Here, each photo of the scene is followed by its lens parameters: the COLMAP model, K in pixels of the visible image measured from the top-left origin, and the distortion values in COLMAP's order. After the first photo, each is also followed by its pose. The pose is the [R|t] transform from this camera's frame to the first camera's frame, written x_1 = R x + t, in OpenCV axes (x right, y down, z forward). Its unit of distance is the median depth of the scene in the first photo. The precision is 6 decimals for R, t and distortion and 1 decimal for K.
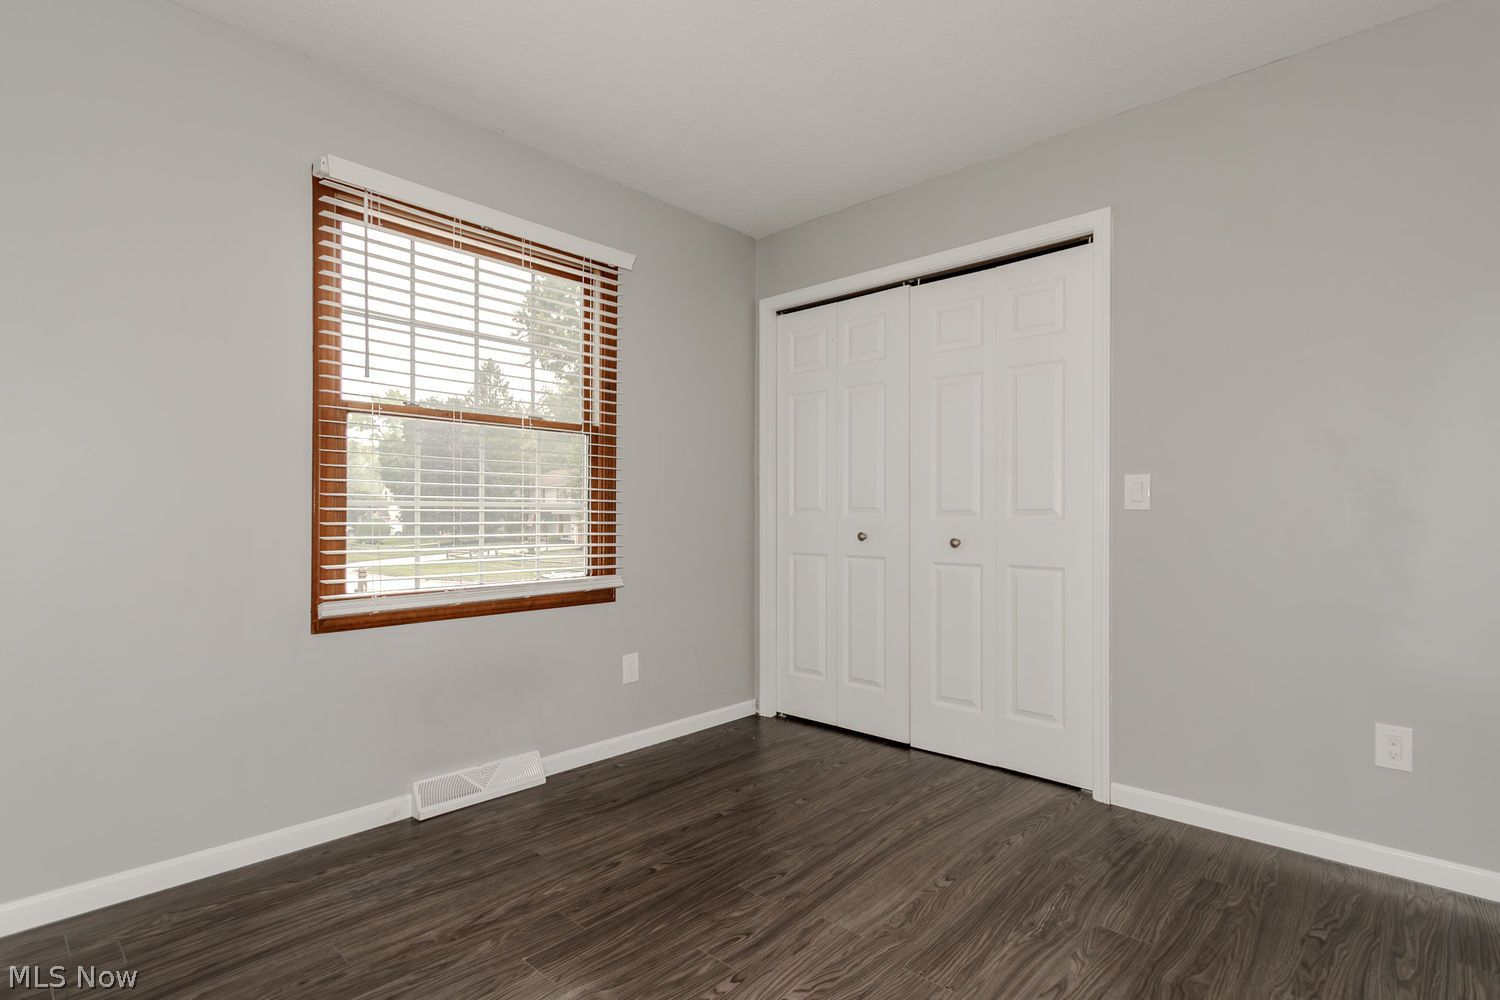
lens RADIAL K [[692.4, 0, 747.5], [0, 692.4, 508.6], [0, 0, 1]] dist [0.020020, -0.010754]
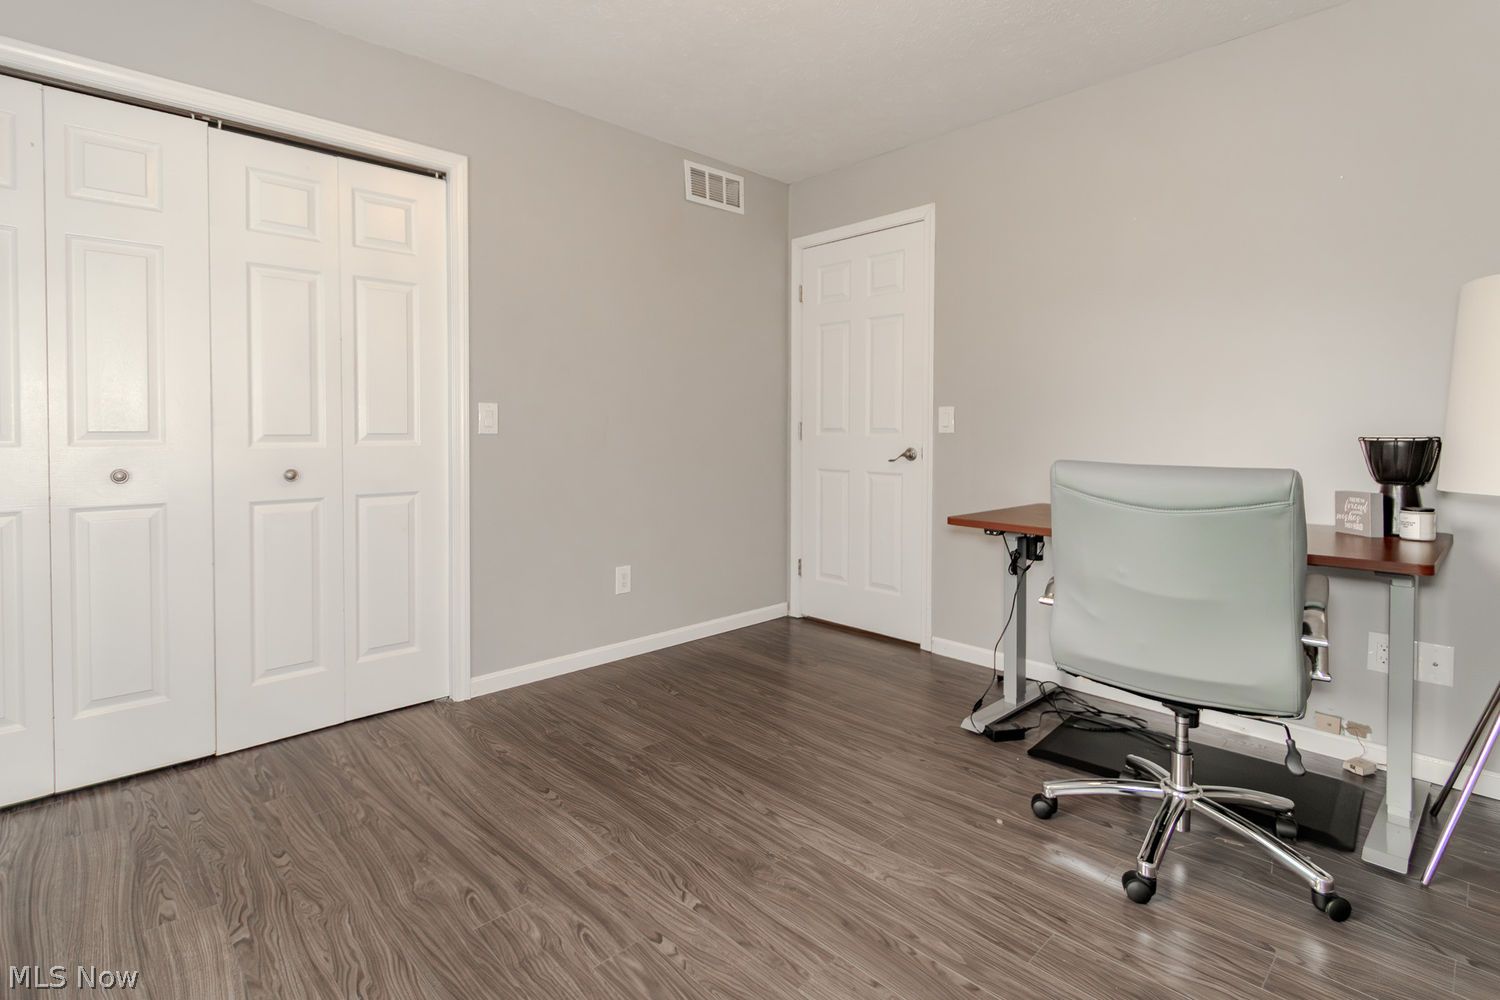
lens RADIAL K [[696.3, 0, 746.5], [0, 696.3, 433.8], [0, 0, 1]] dist [-0.001450, 0.000117]
pose [[0.105924, -0.007172, 0.994348, -0.649892], [-0.003045, 0.999967, 0.007537, -0.008666], [-0.994370, -0.003826, 0.105898, 0.547531]]
